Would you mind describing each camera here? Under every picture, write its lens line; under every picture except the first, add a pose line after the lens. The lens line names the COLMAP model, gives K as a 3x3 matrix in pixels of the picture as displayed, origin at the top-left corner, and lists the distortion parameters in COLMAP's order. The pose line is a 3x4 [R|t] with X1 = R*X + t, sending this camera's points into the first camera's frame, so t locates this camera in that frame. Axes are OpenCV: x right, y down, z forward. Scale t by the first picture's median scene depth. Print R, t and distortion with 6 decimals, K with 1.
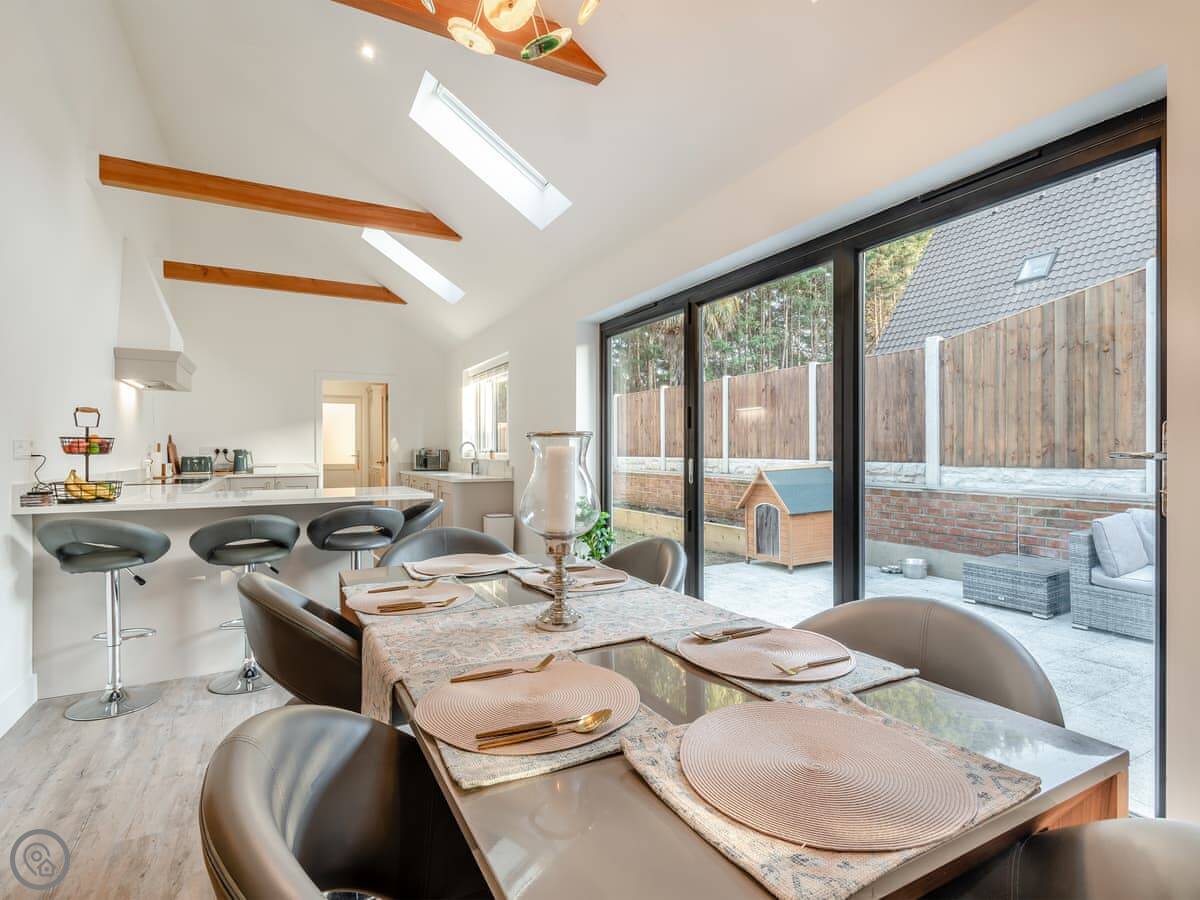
lens RADIAL K [[605.6, 0, 607.0], [0, 605.6, 449.9], [0, 0, 1]] dist [0.005869, 0.000203]
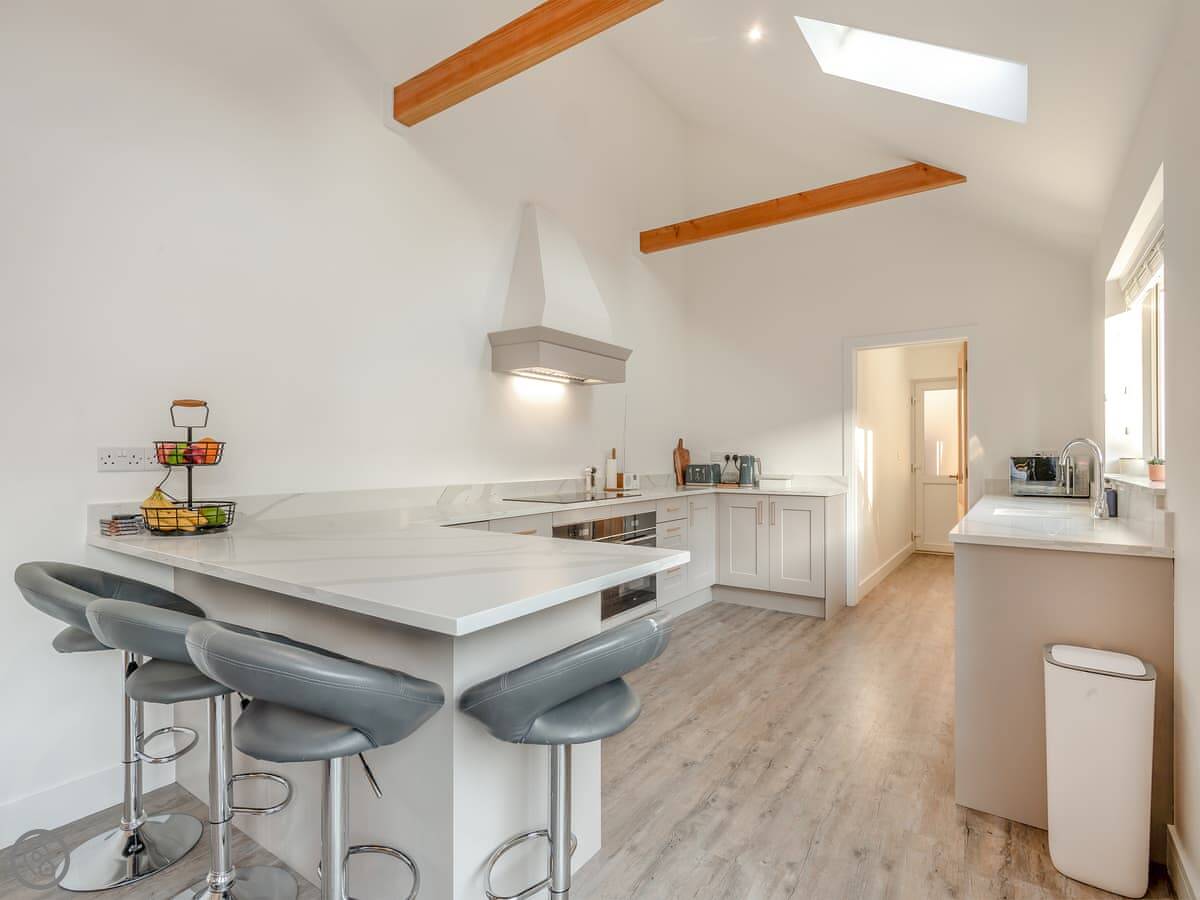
lens RADIAL K [[605.6, 0, 597.4], [0, 605.6, 452.0], [0, 0, 1]] dist [0.005869, 0.000203]
pose [[0.444118, -0.002073, -0.895966, -0.002182], [-0.000584, 0.999996, -0.002603, -0.003246], [0.895968, 0.001679, 0.444116, 0.514378]]
